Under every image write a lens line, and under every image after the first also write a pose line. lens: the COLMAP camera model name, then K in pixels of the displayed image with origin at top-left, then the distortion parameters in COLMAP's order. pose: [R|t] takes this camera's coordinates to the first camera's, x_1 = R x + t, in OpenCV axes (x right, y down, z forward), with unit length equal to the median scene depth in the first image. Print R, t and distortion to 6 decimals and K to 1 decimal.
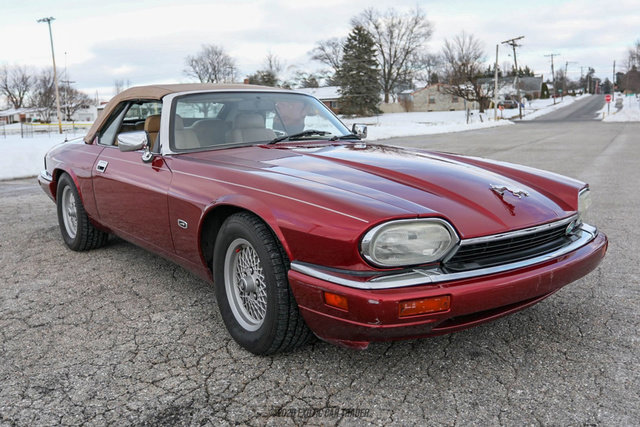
lens RADIAL K [[641.3, 0, 320.0], [0, 641.3, 213.5], [0, 0, 1]] dist [-0.007573, 0.015385]
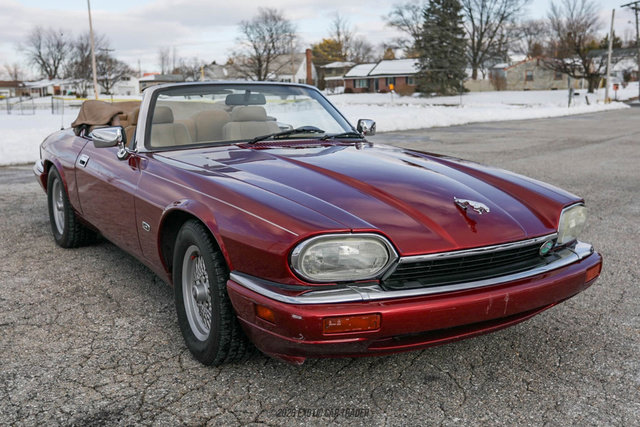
lens RADIAL K [[772.1, 0, 320.0], [0, 772.1, 213.5], [0, 0, 1]] dist [0.017310, 0.022168]
pose [[0.992484, 0.033620, -0.117665, 0.129767], [-0.032427, 0.999402, 0.012038, -0.018572], [0.117999, -0.008132, 0.992980, -0.087660]]
